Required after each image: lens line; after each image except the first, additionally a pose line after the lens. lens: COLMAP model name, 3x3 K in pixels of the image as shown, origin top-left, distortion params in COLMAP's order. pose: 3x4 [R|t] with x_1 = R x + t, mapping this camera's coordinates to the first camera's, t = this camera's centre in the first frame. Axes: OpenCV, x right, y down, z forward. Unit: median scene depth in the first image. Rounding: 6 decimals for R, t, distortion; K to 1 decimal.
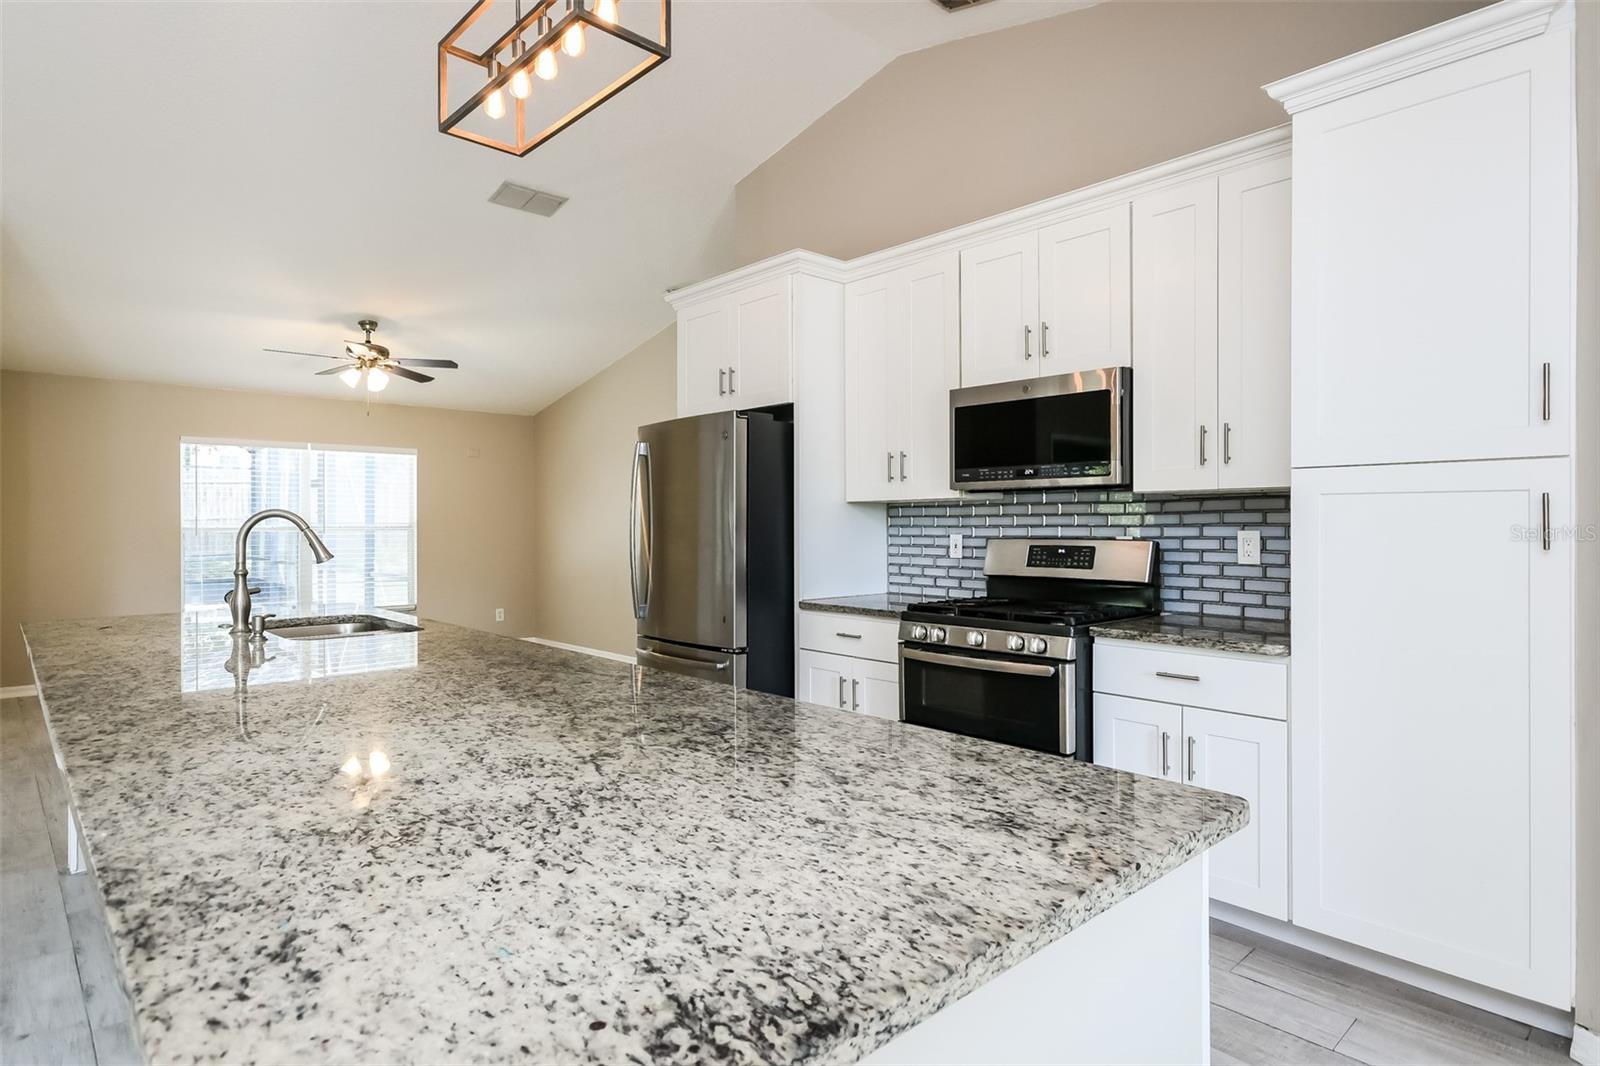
lens RADIAL K [[877.1, 0, 800.0], [0, 877.1, 533.0], [0, 0, 1]] dist [0.002317, 0.000508]
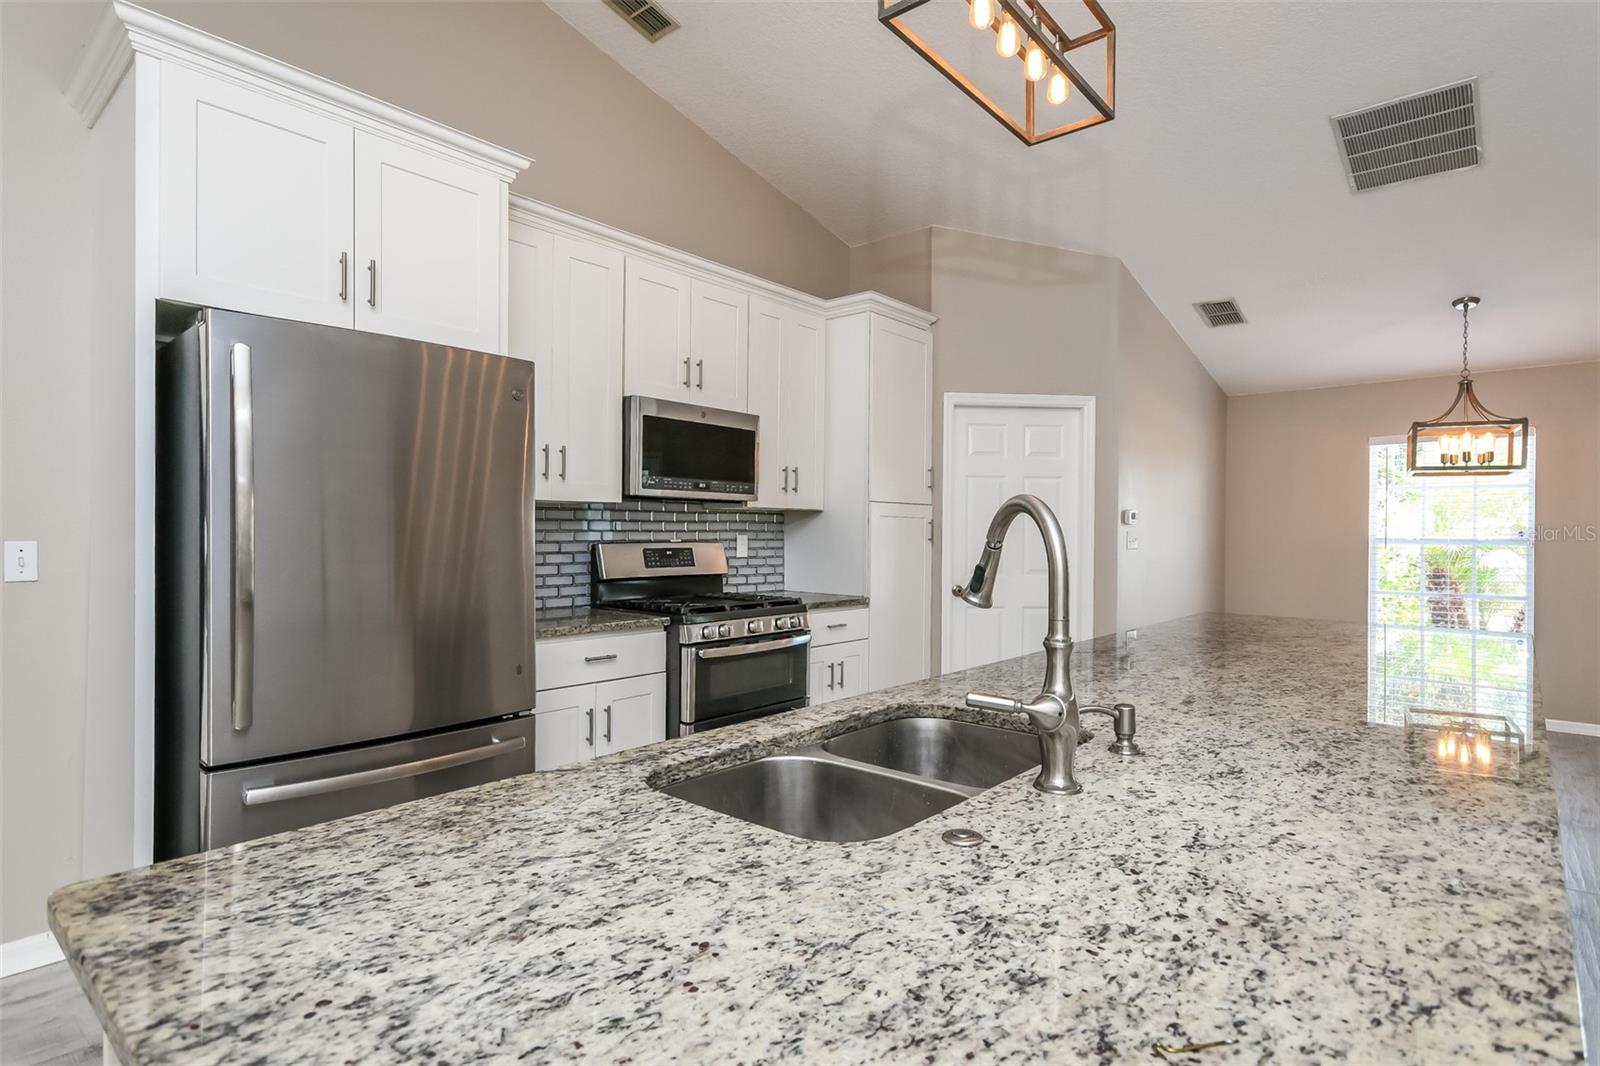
lens RADIAL K [[827.9, 0, 800.0], [0, 827.9, 533.0], [0, 0, 1]] dist [0.000657, 0.000078]
pose [[-0.117558, 0.000304, 0.993066, -0.843717], [0.001735, 0.999998, -0.000101, -0.005466], [-0.993065, 0.001711, -0.117558, 0.985400]]
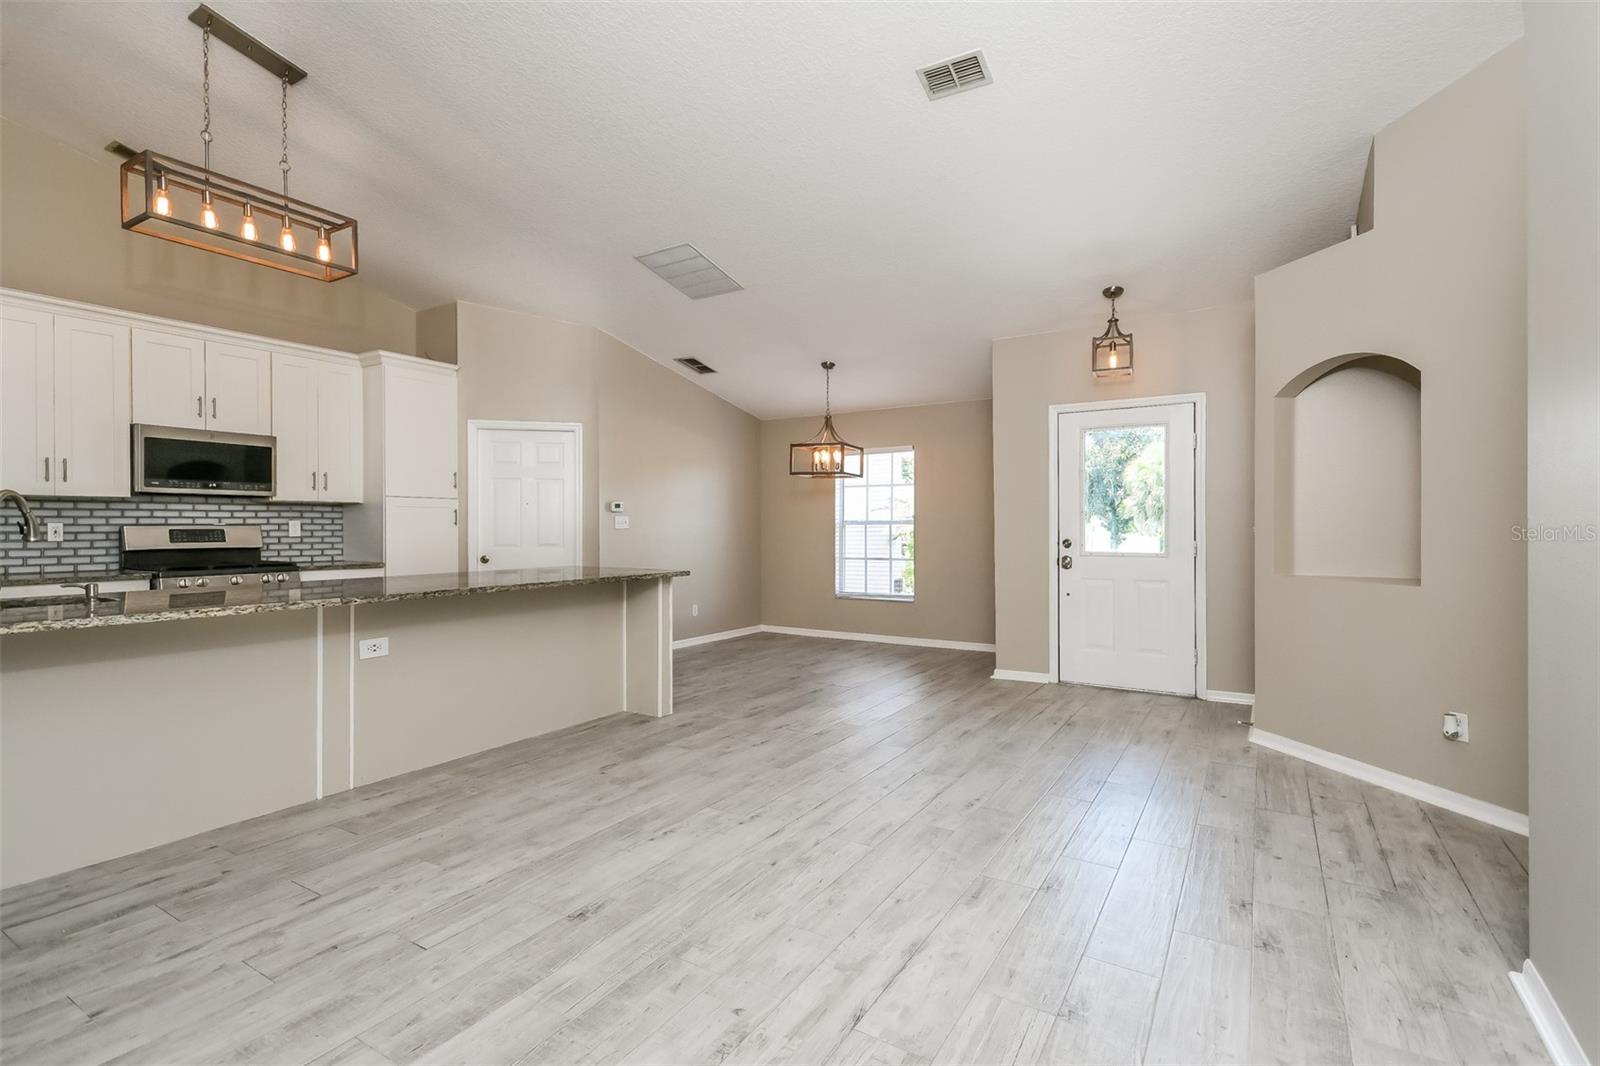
lens RADIAL K [[747.8, 0, 807.2], [0, 747.8, 526.4], [0, 0, 1]] dist [0.011990, -0.000678]
pose [[-0.276212, 0.002355, 0.961094, -1.438740], [0.011313, 0.999936, 0.000801, 0.021826], [-0.961030, 0.011095, -0.276221, 0.292037]]
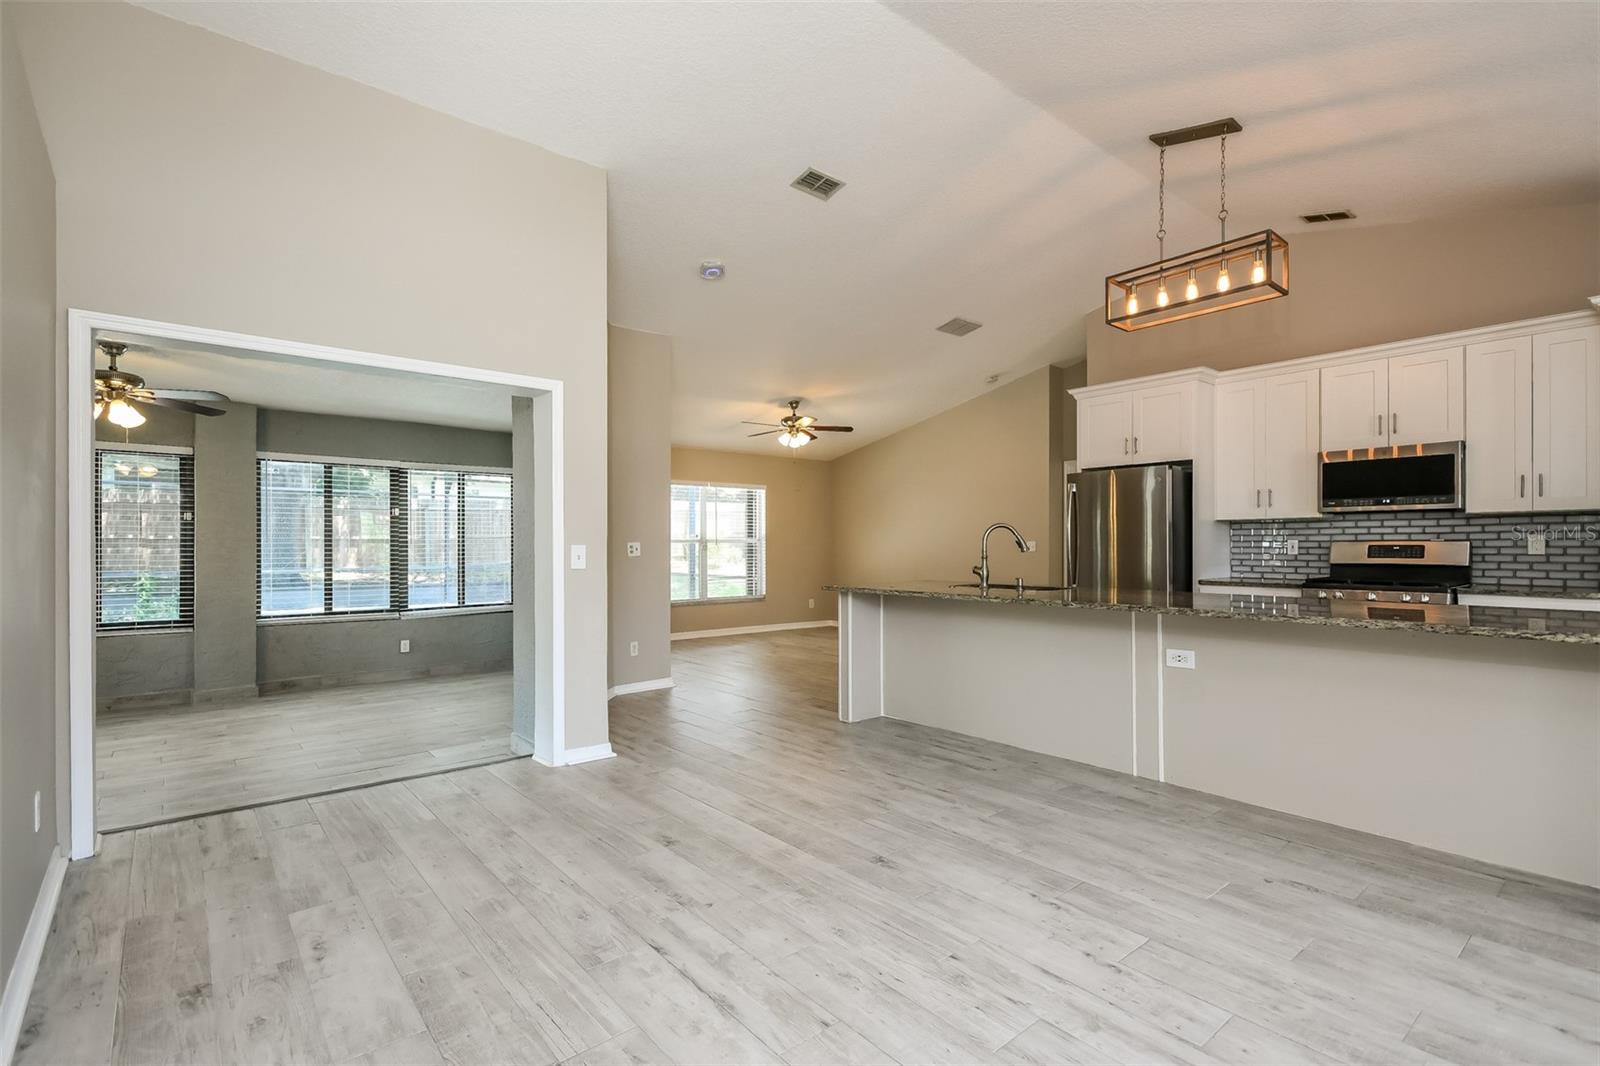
lens RADIAL K [[744.4, 0, 795.3], [0, 744.4, 541.1], [0, 0, 1]] dist [0.021099, -0.010550]
pose [[0.998697, -0.000006, -0.051030, -0.800726], [-0.000656, 0.999916, -0.012959, 0.027120], [0.051026, 0.012976, 0.998613, -0.508967]]
